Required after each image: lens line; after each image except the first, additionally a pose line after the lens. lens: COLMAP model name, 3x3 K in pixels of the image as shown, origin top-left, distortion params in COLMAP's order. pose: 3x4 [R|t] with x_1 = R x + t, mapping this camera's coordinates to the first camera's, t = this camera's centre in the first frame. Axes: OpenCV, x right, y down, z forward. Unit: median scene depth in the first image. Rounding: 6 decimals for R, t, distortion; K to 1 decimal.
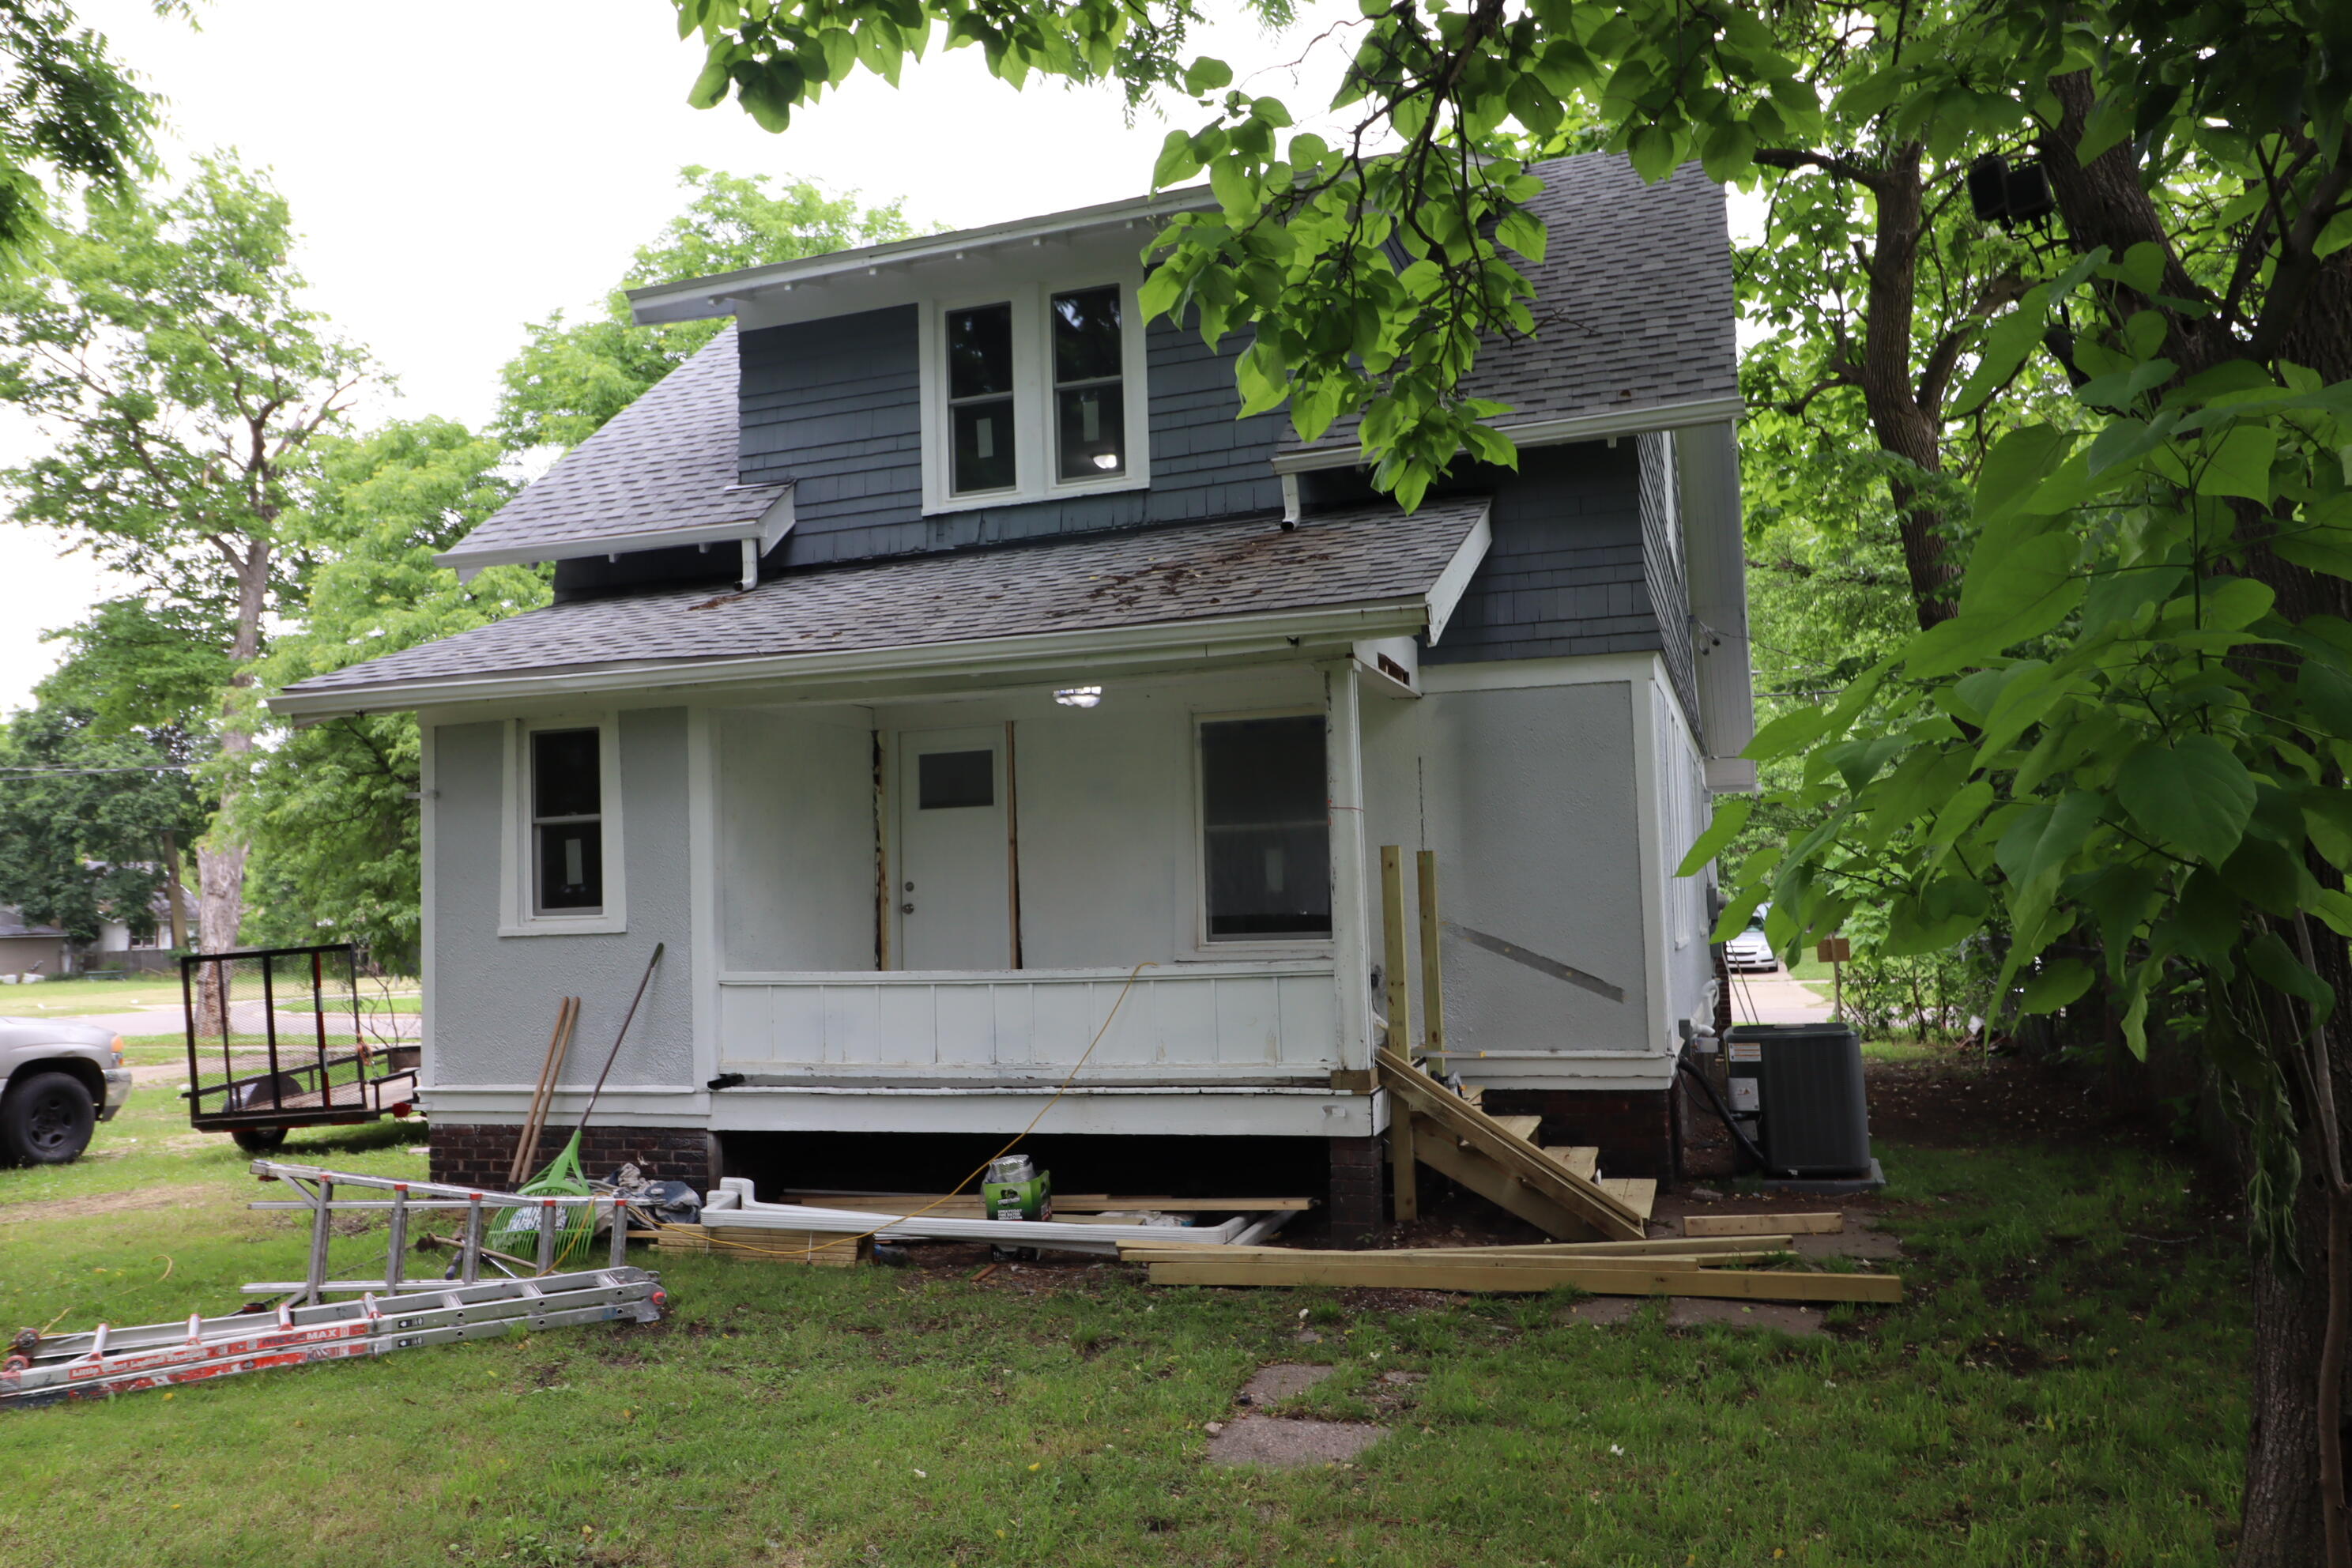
lens RADIAL K [[1746.1, 0, 1176.0], [0, 1746.1, 784.0], [0, 0, 1]] dist [0.003091, 0.000329]
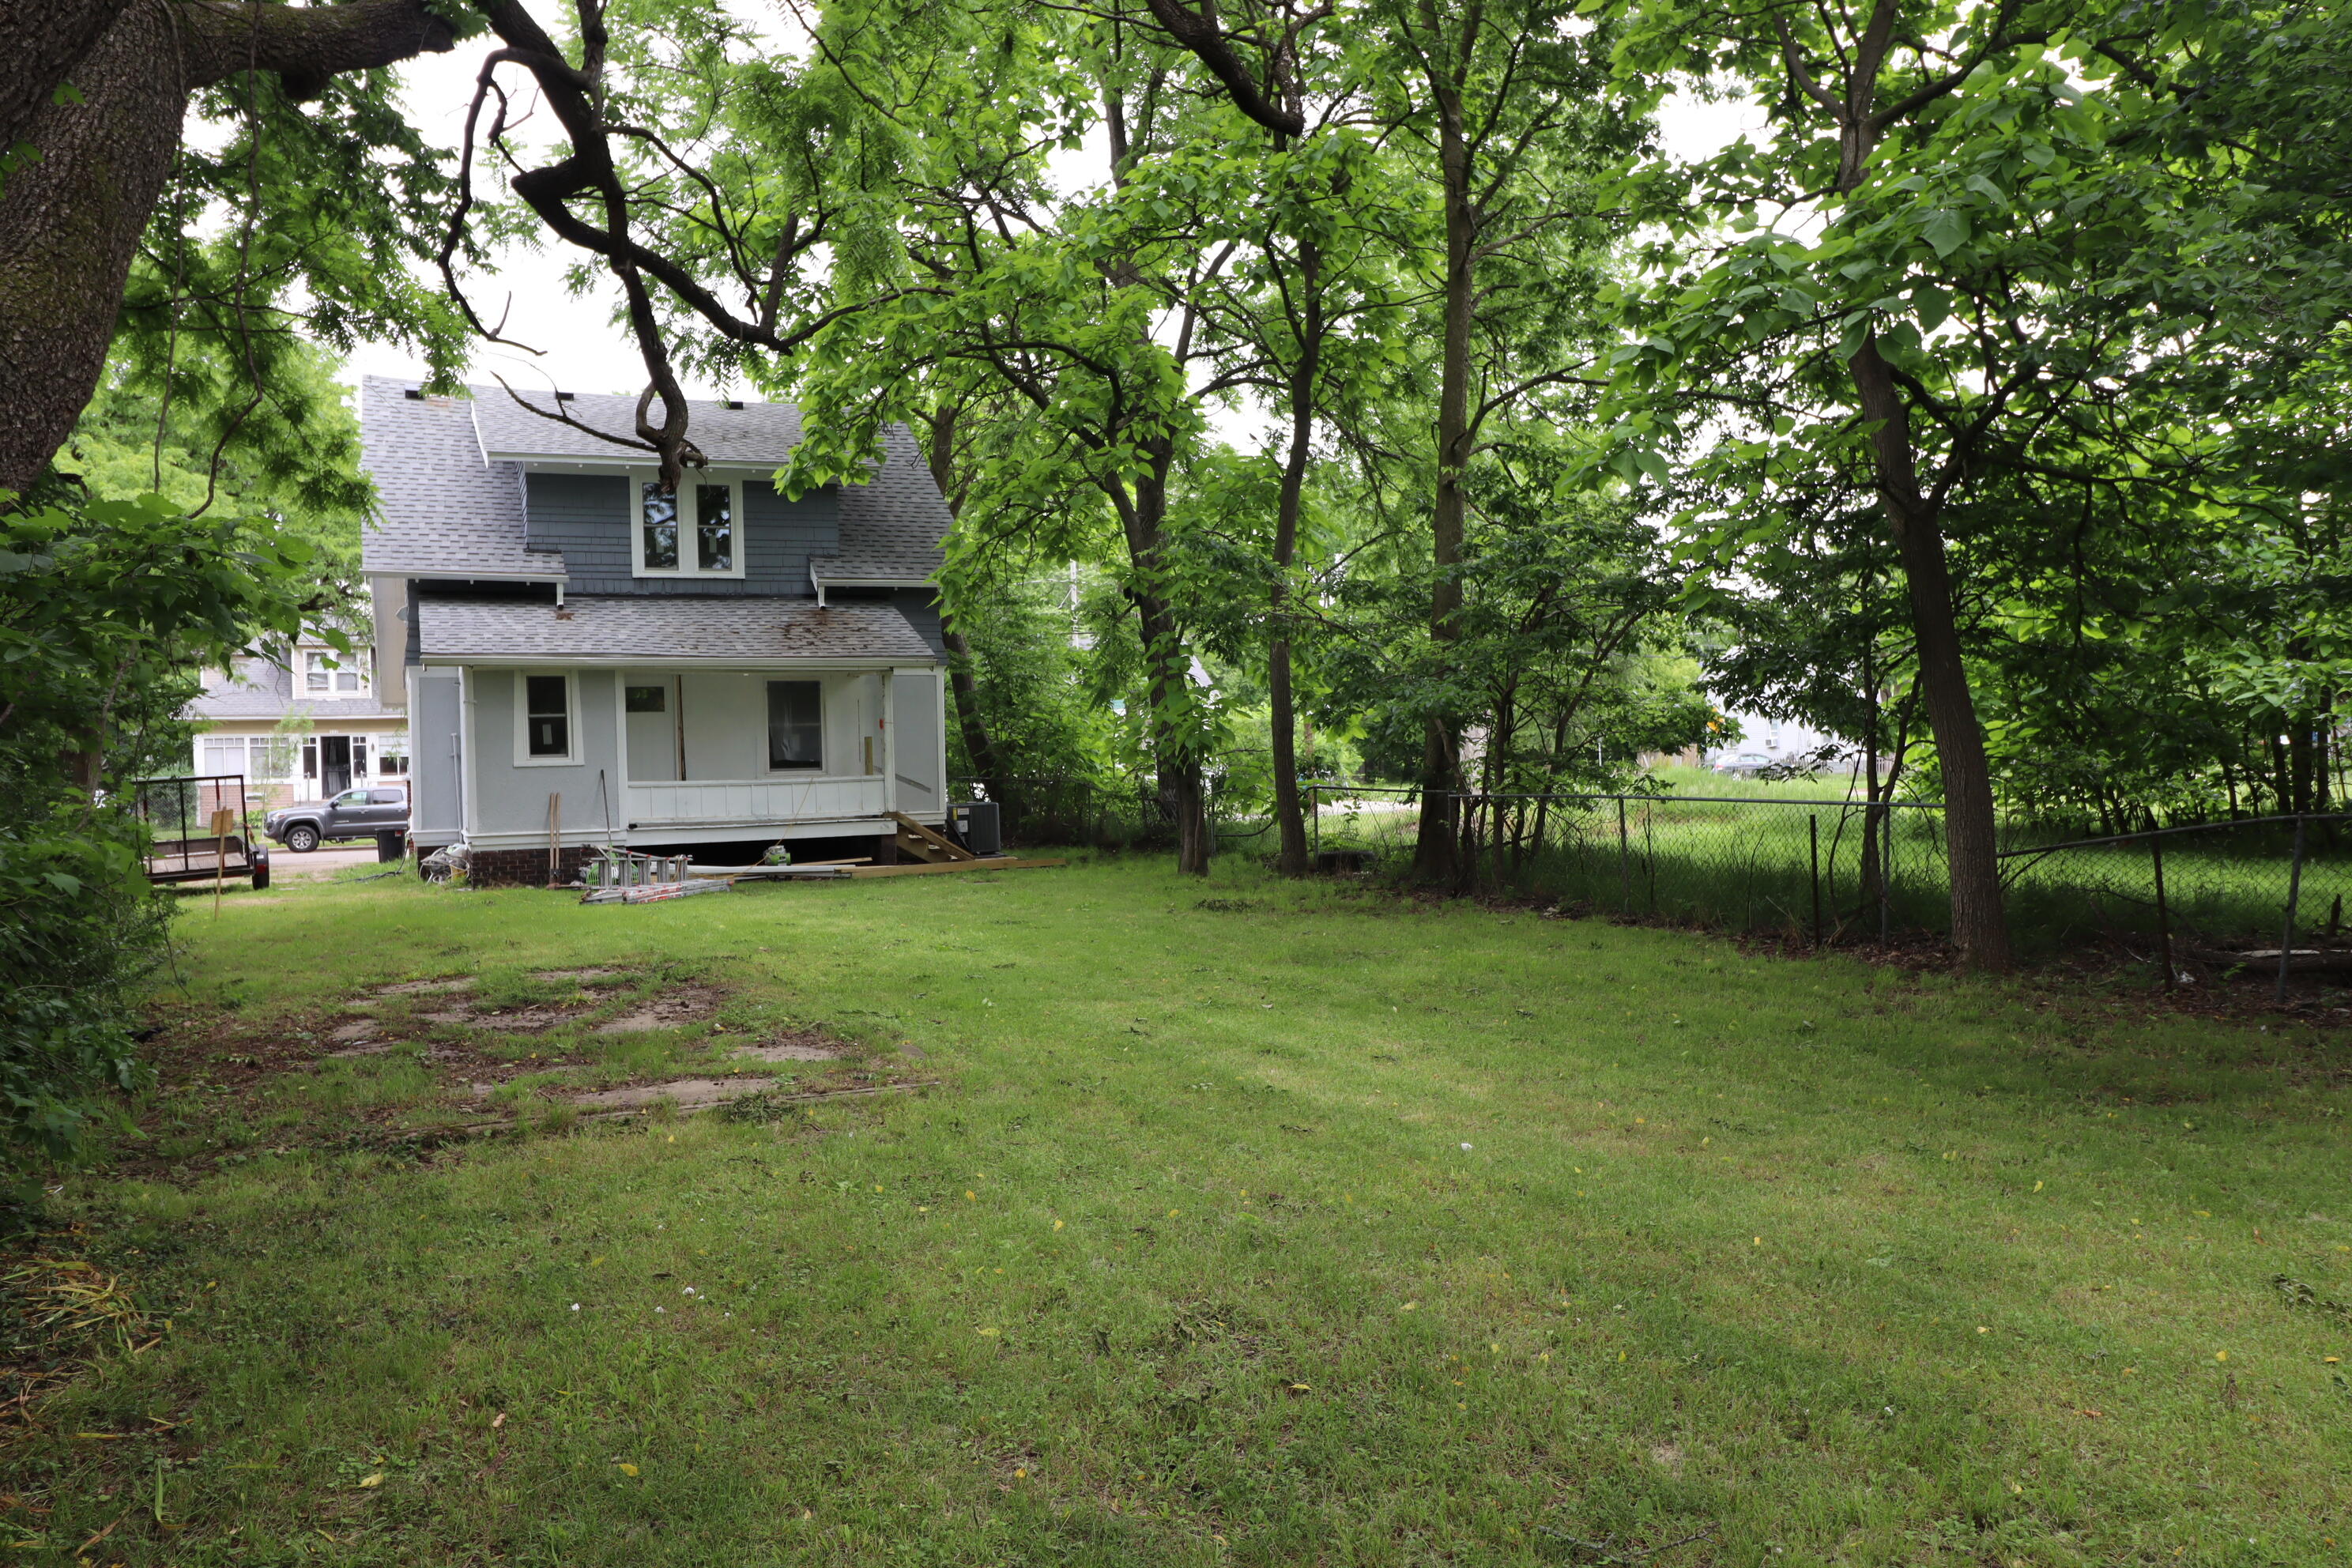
lens RADIAL K [[1746.1, 0, 1176.0], [0, 1746.1, 784.0], [0, 0, 1]] dist [0.003091, 0.000329]
pose [[0.723626, -0.000076, 0.690192, -1.265558], [-0.055383, 0.996769, 0.058176, -0.066015], [-0.687966, -0.080322, 0.721284, -1.158895]]
